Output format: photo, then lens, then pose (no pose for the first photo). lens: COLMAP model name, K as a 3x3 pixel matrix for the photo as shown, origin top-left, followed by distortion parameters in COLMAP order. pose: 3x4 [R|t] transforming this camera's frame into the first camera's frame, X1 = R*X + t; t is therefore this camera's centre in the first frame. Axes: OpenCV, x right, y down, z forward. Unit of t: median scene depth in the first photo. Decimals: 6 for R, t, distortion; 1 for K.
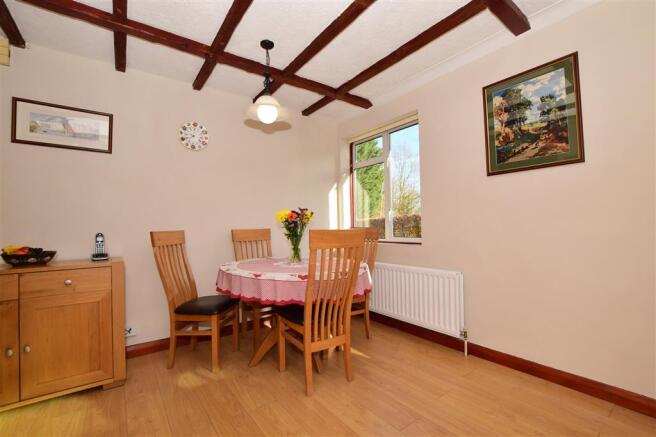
lens RADIAL K [[284.9, 0, 328.0], [0, 284.9, 218.5], [0, 0, 1]] dist [-0.001100, -0.000089]
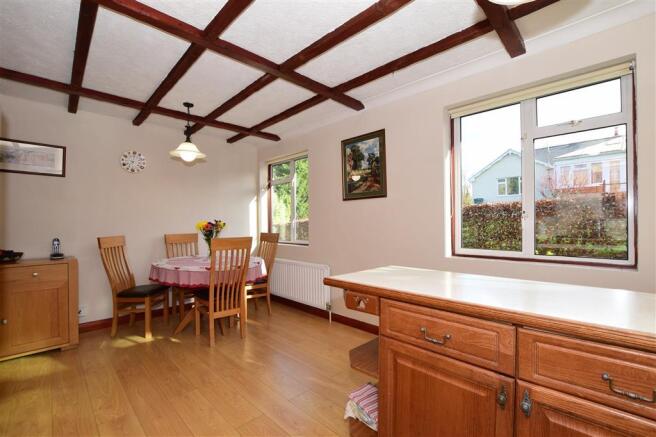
lens RADIAL K [[295.9, 0, 328.0], [0, 295.9, 218.5], [0, 0, 1]] dist [-0.000446, 0.000182]
pose [[0.992282, 0.010340, 0.123567, 0.287407], [-0.012209, 0.999822, 0.014377, -0.076994], [-0.123396, -0.015775, 0.992232, -0.527521]]
